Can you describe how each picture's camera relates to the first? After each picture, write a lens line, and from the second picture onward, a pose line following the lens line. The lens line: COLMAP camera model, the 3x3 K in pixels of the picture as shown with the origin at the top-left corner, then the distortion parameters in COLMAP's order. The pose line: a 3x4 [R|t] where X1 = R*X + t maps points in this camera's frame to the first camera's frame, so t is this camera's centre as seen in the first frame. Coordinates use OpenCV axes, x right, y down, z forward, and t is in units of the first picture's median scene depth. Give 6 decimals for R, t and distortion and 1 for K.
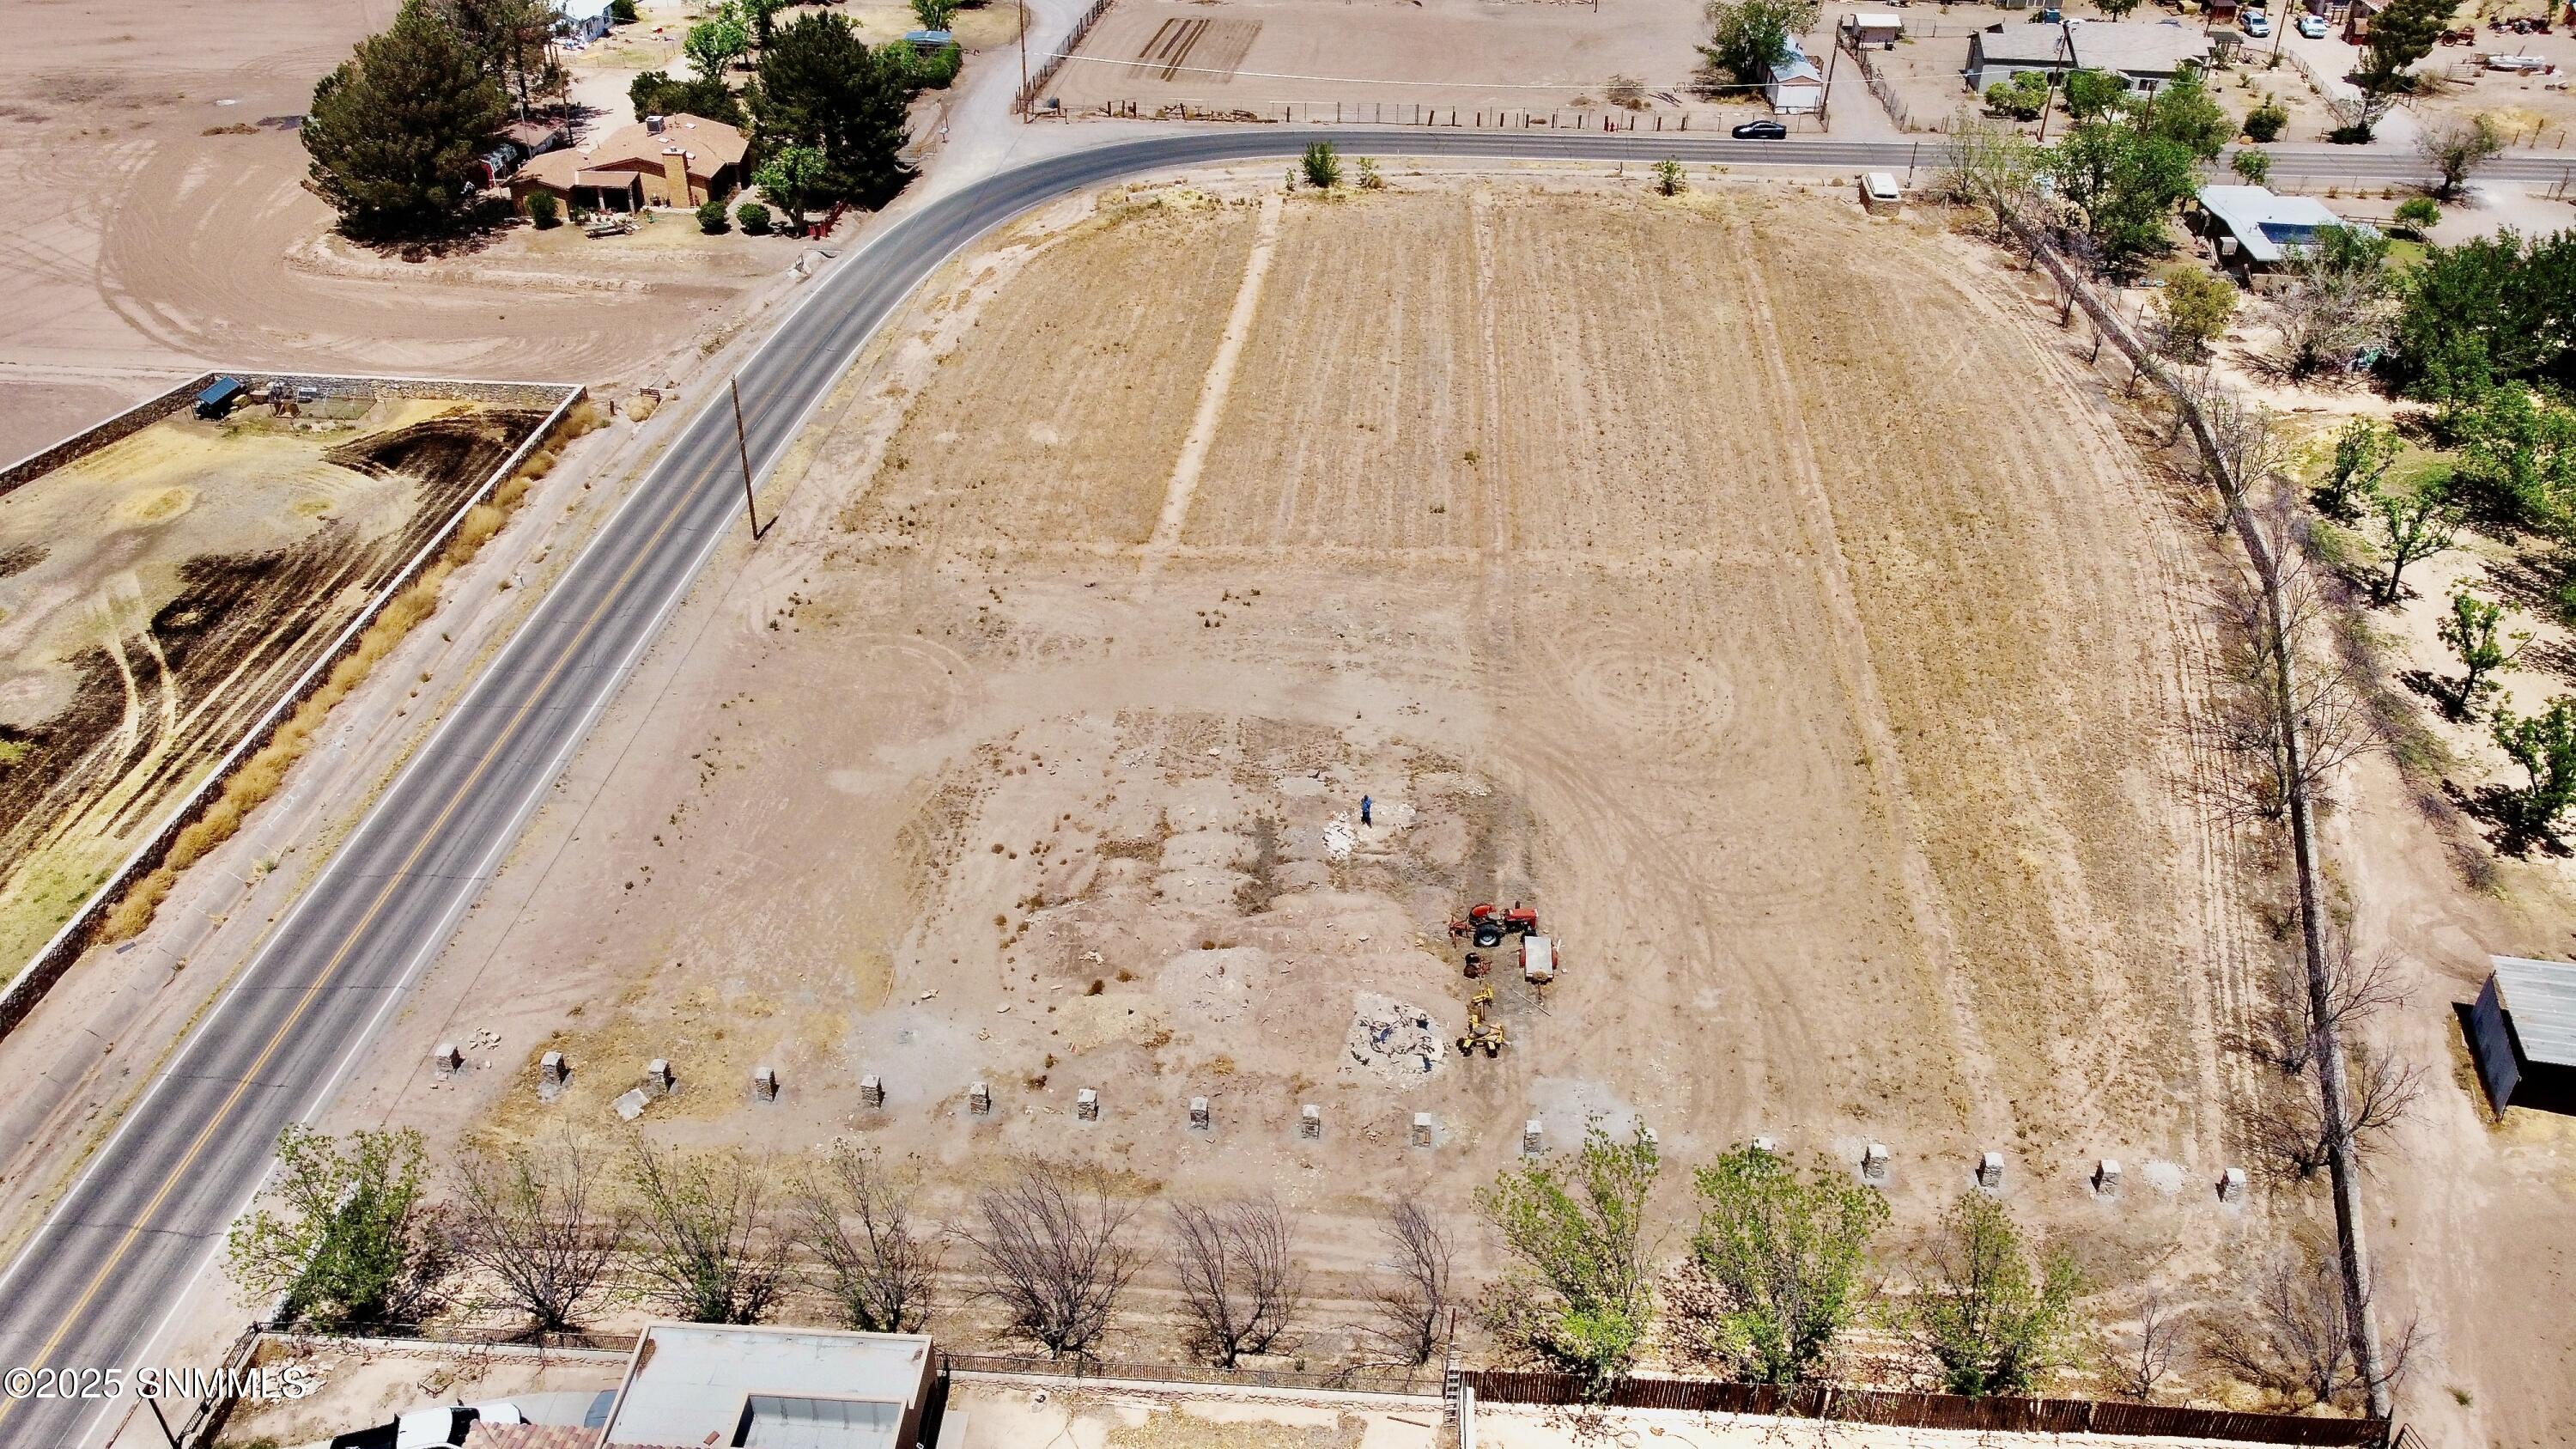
lens RADIAL K [[1935.6, 0, 1293.8], [0, 1935.6, 725.7], [0, 0, 1]] dist [0.001558, -0.006044]
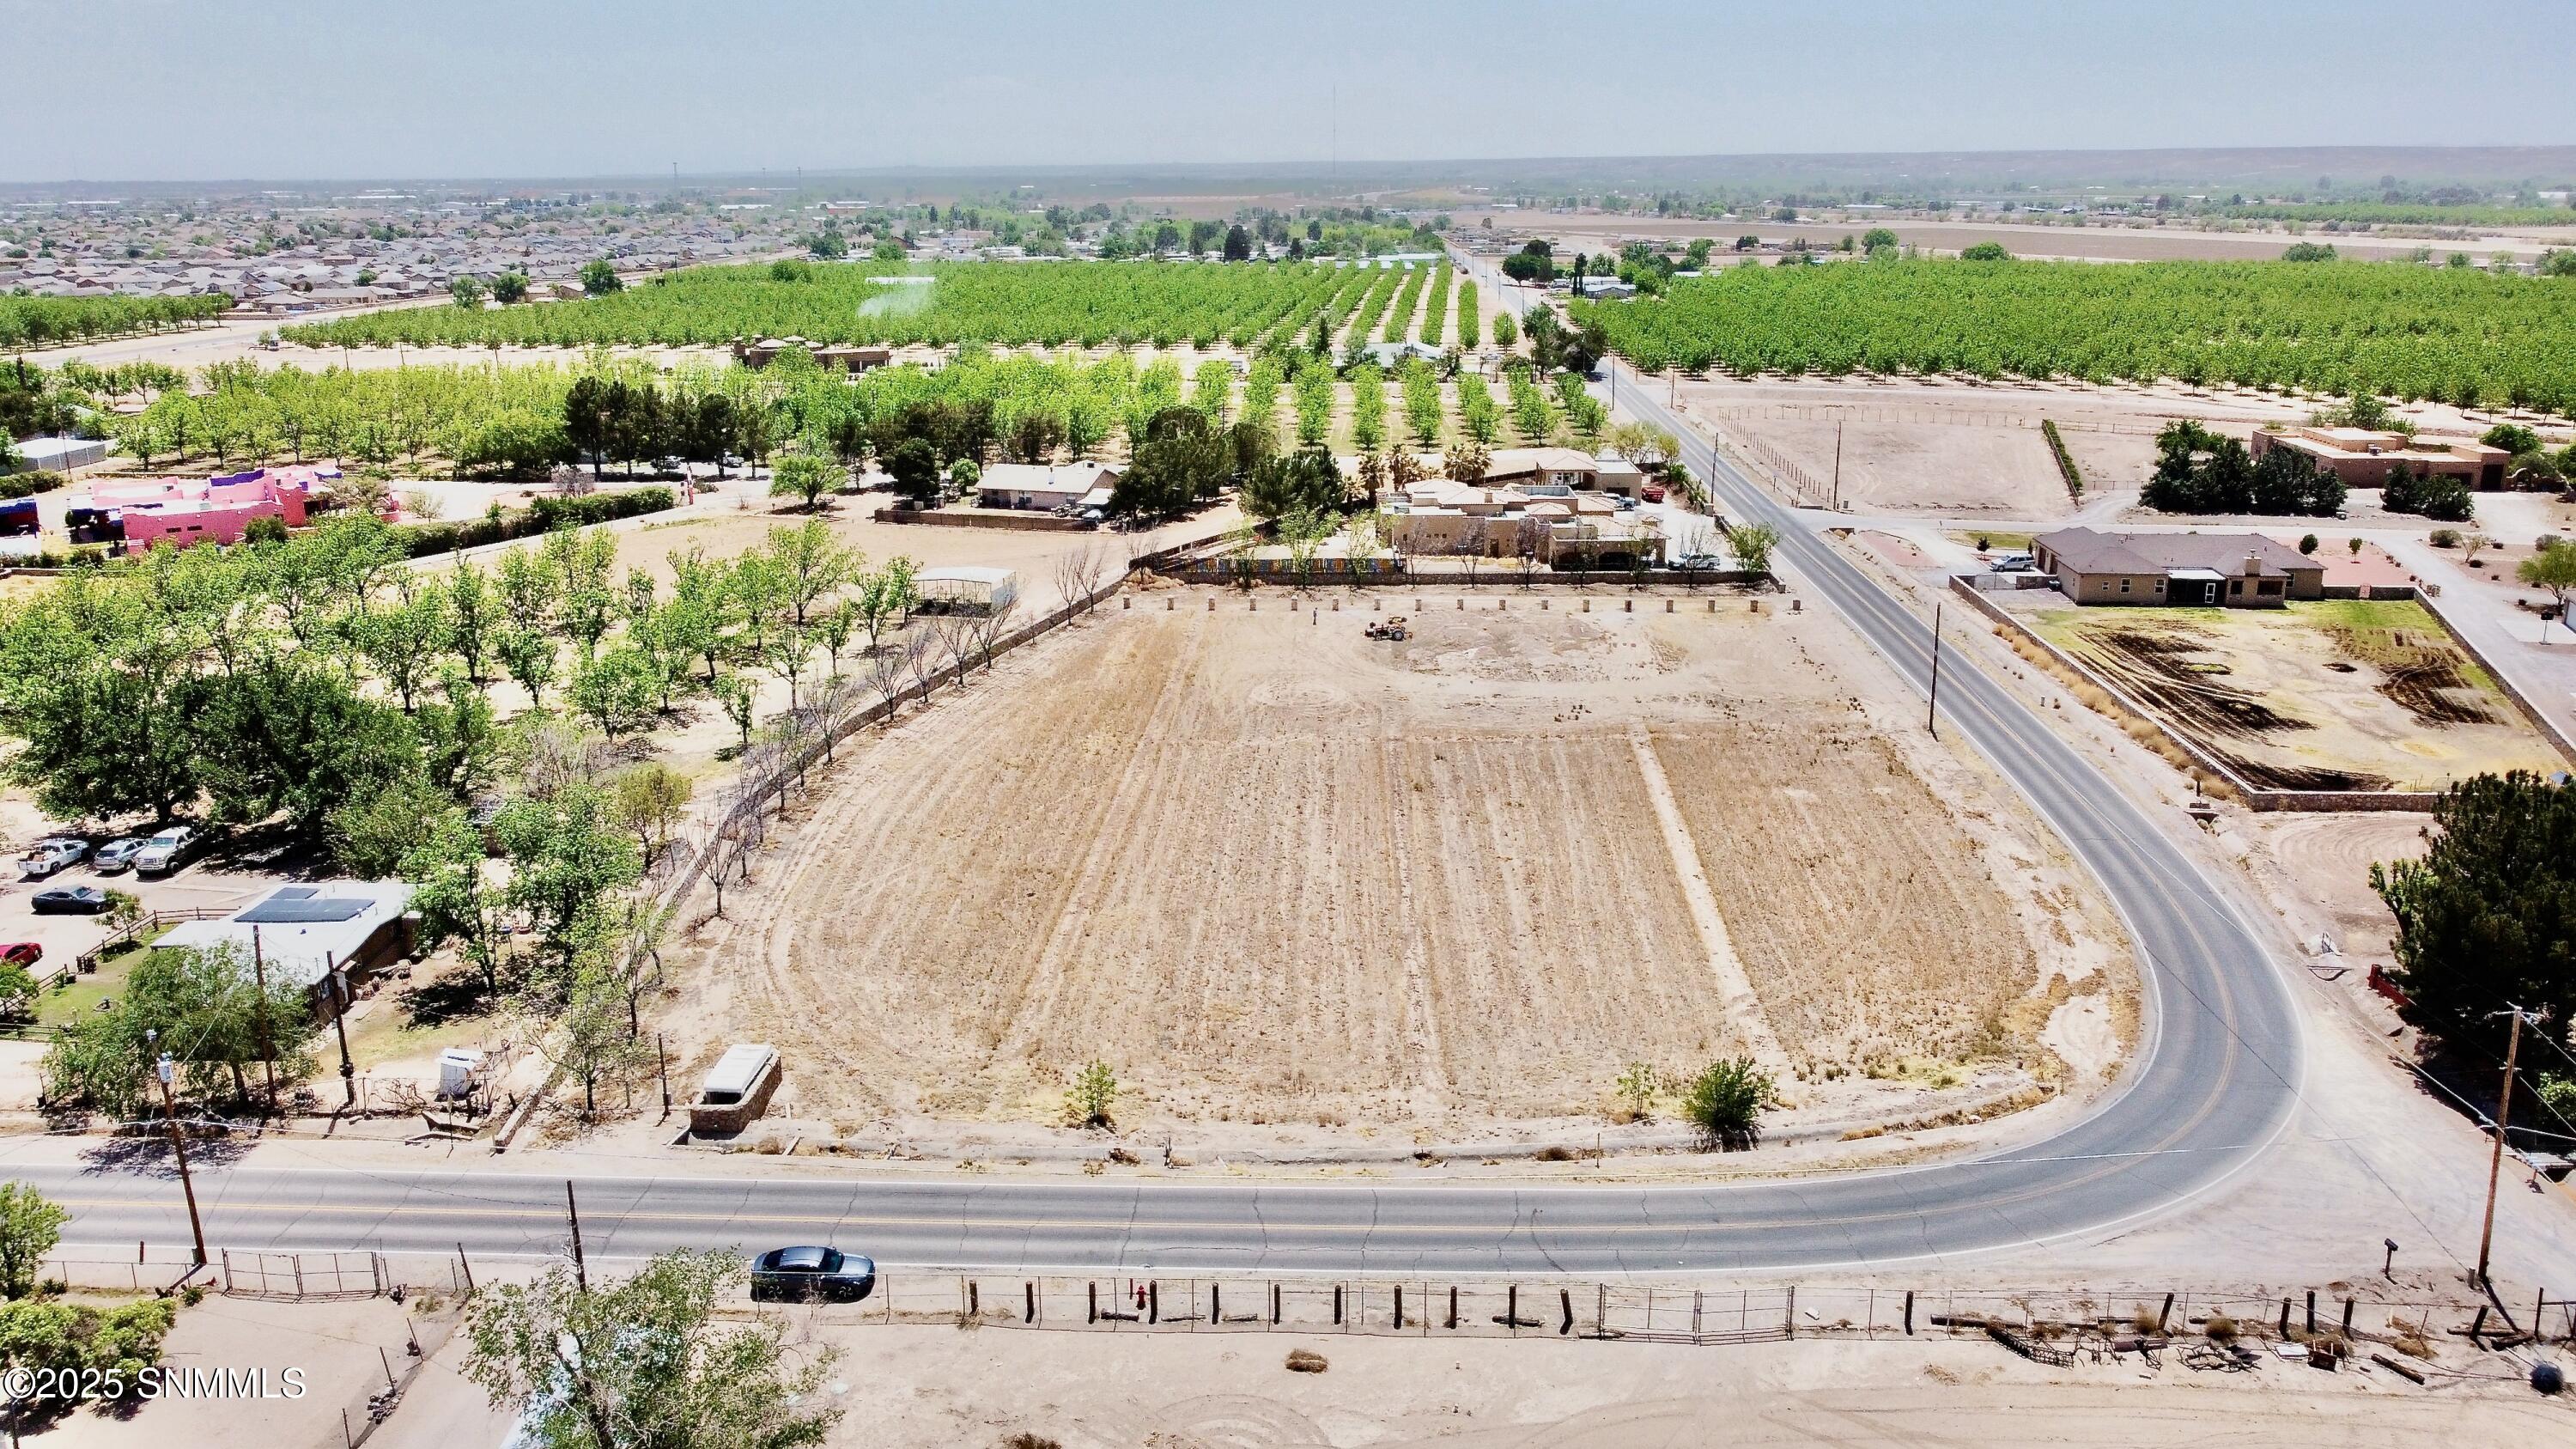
lens RADIAL K [[1935.6, 0, 1293.8], [0, 1935.6, 725.7], [0, 0, 1]] dist [0.001558, -0.006044]
pose [[-0.999007, 0.006846, -0.044032, 0.216977], [-0.029349, 0.642457, 0.765760, -1.048872], [0.033531, 0.766291, -0.641618, 1.720962]]
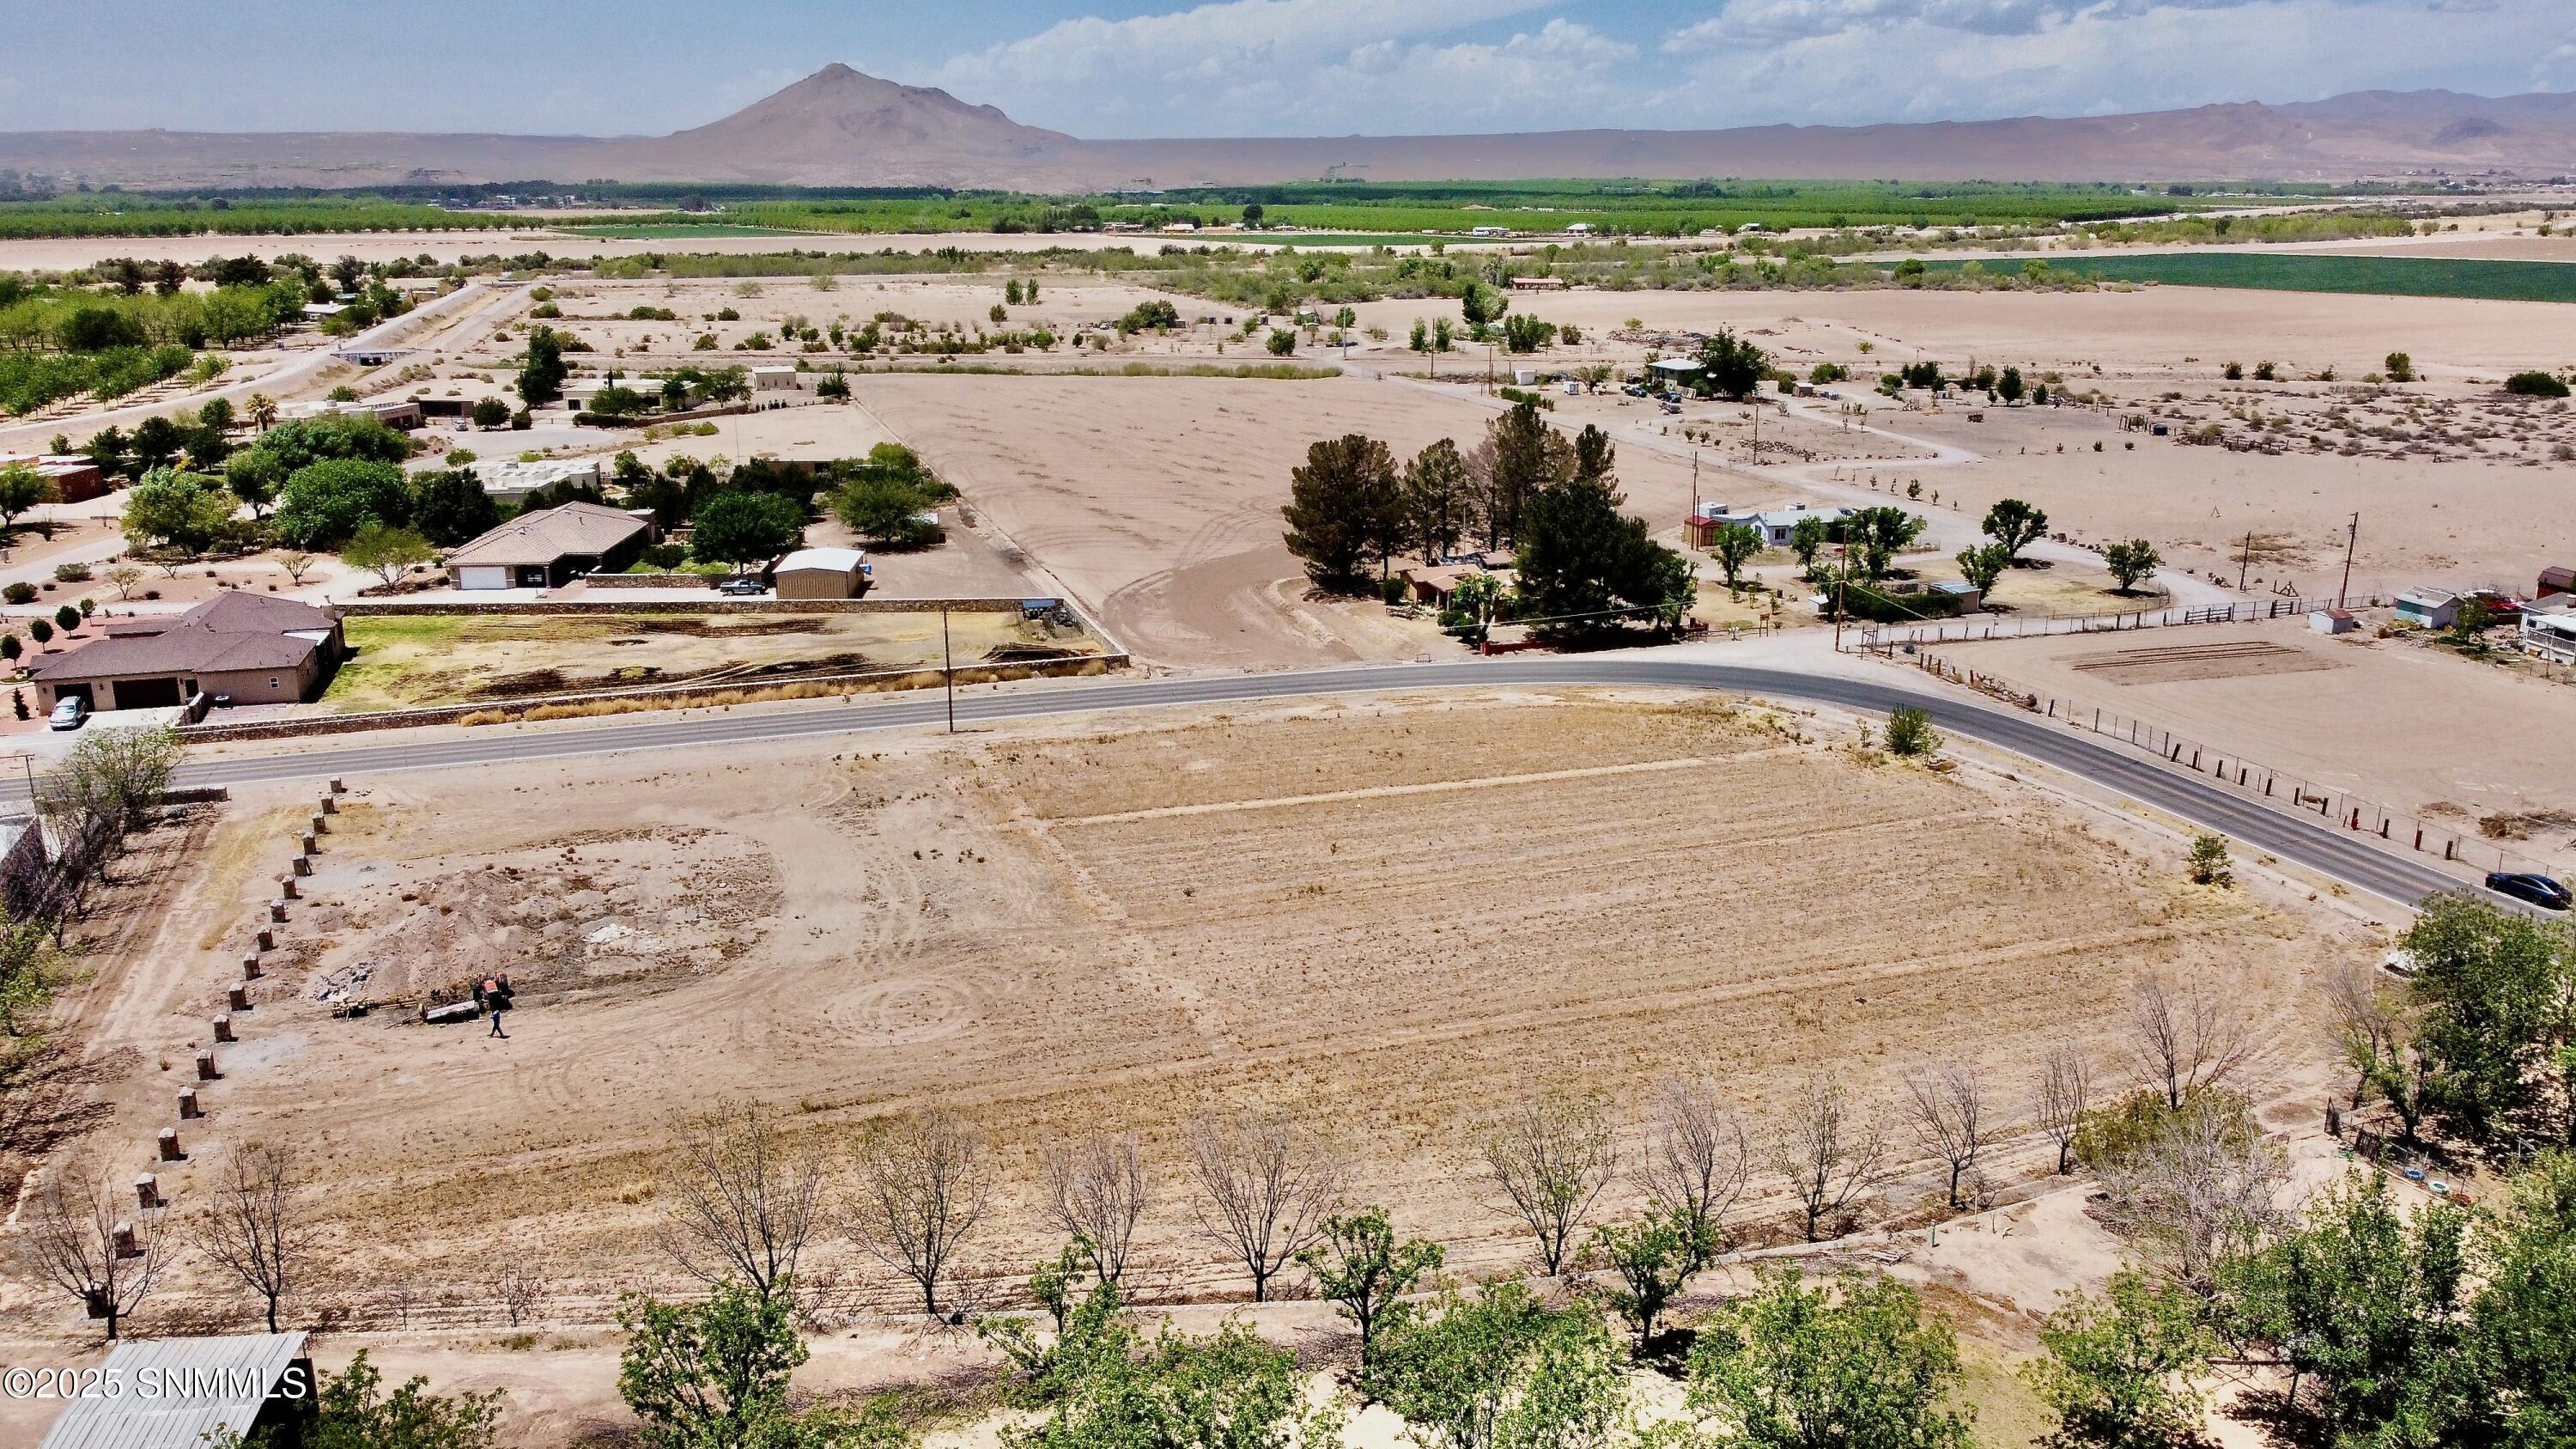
lens RADIAL K [[1949.2, 0, 1290.1], [0, 1949.2, 713.8], [0, 0, 1]] dist [0.001730, -0.008271]
pose [[0.393056, 0.236732, -0.888518, 0.933719], [-0.509995, 0.860170, 0.003571, -0.213078], [0.765122, 0.451736, 0.458827, 0.511240]]
